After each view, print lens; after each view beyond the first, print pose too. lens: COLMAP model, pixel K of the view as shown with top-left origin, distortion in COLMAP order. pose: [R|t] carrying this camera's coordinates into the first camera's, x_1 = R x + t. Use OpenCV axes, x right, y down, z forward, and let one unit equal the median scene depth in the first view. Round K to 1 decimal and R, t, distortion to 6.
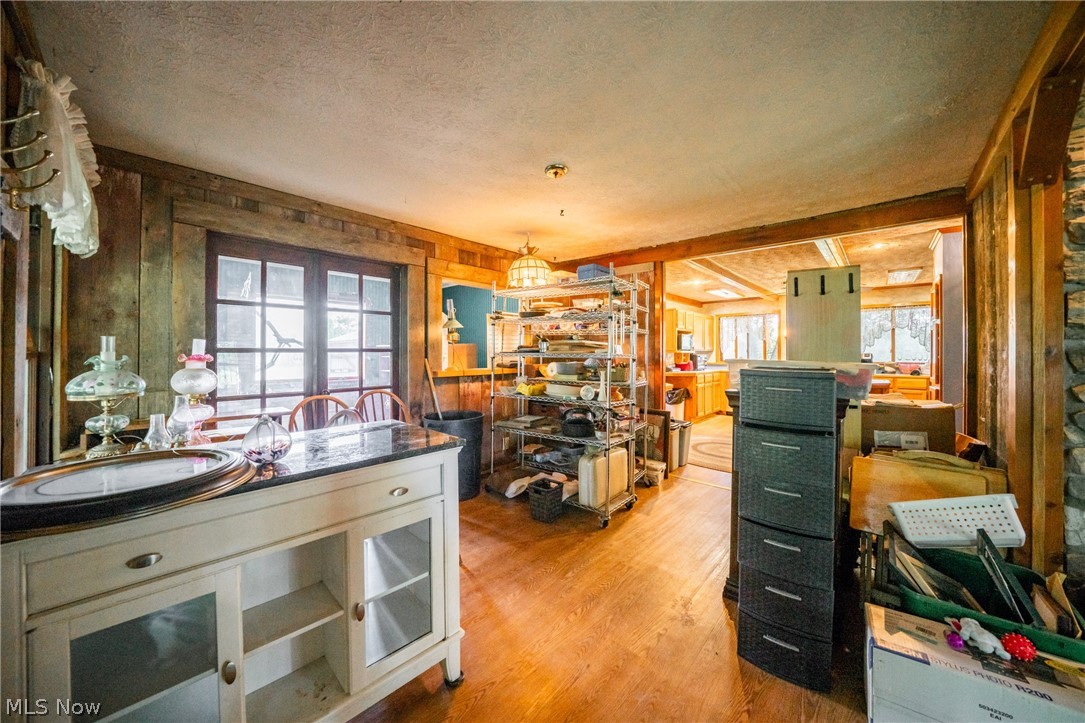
lens RADIAL K [[385.6, 0, 540.8], [0, 385.6, 352.1], [0, 0, 1]] dist [0.000057, -0.000010]
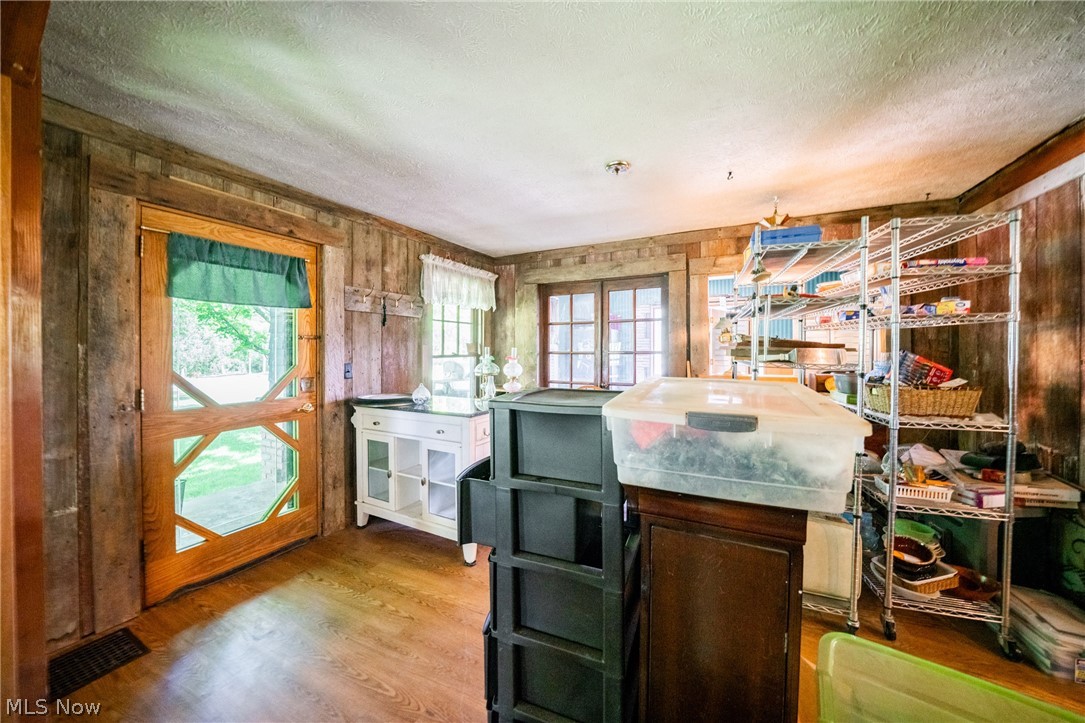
lens RADIAL K [[385.6, 0, 540.8], [0, 385.6, 352.1], [0, 0, 1]] dist [0.000057, -0.000010]
pose [[0.284210, 0.008875, -0.958721, 0.647904], [0.004941, 0.999930, 0.010722, -0.021357], [0.958749, -0.007785, 0.284147, 0.399380]]
